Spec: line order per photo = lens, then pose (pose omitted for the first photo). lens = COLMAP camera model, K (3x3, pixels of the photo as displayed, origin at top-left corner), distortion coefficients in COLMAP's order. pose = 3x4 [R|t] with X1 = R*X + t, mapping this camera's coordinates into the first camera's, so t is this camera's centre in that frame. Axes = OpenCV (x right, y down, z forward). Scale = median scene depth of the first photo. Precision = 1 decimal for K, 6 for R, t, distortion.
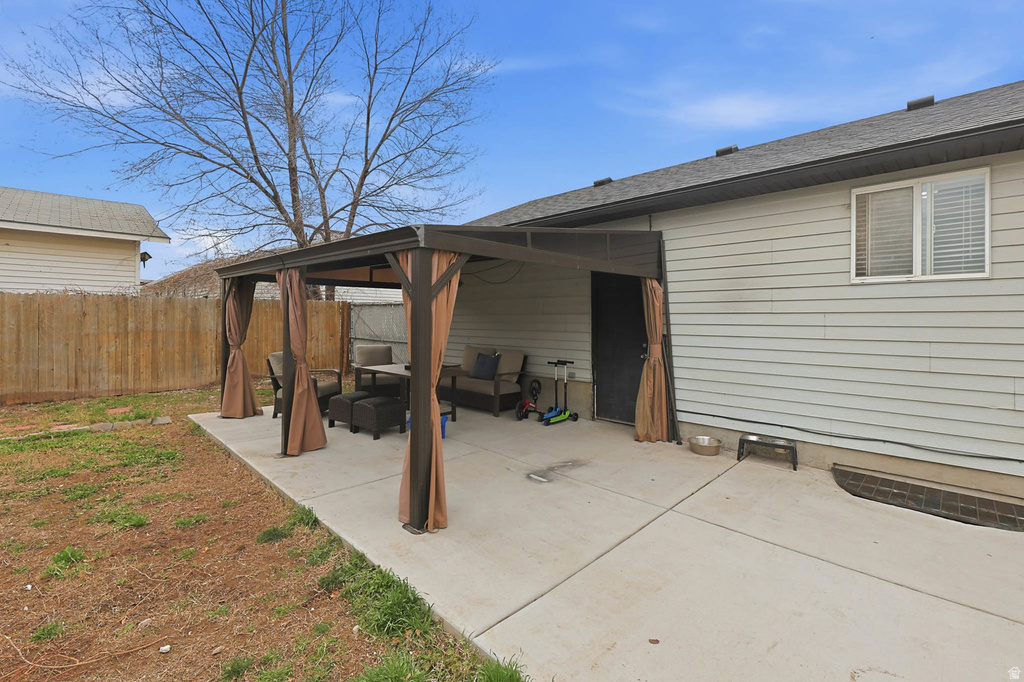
lens RADIAL K [[472.7, 0, 509.2], [0, 472.7, 310.3], [0, 0, 1]] dist [-0.000153, 0.000072]
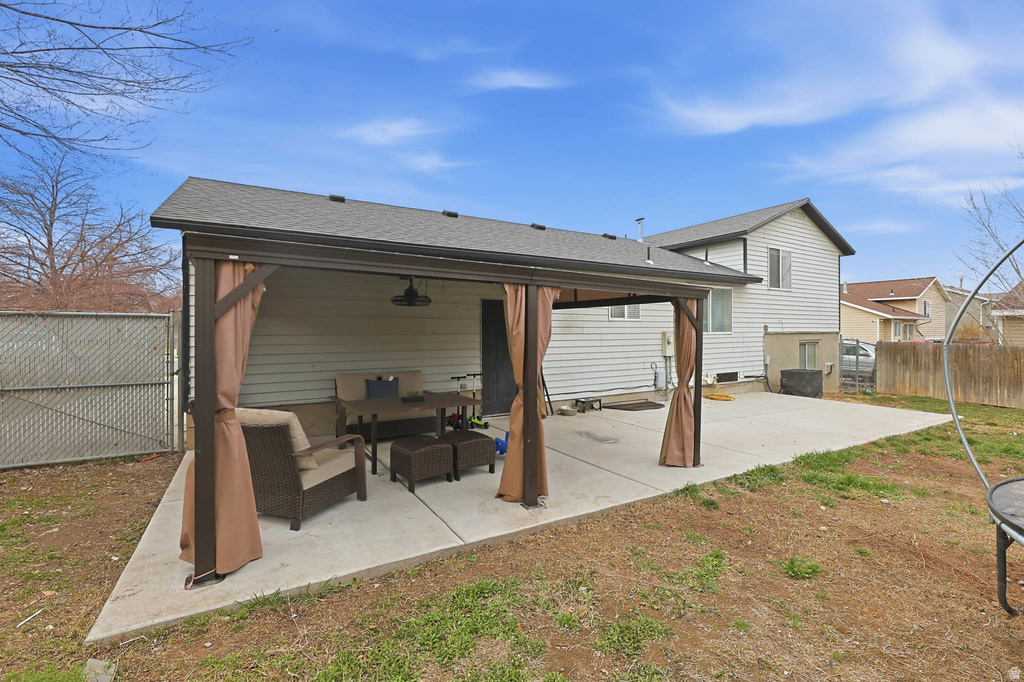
lens RADIAL K [[425.8, 0, 507.6], [0, 425.8, 333.7], [0, 0, 1]] dist [-0.000102, -0.000013]
pose [[0.263439, -0.011272, 0.964610, -0.723609], [0.003434, 0.999936, 0.010747, -0.009406], [-0.964670, 0.000481, 0.263461, 0.494207]]
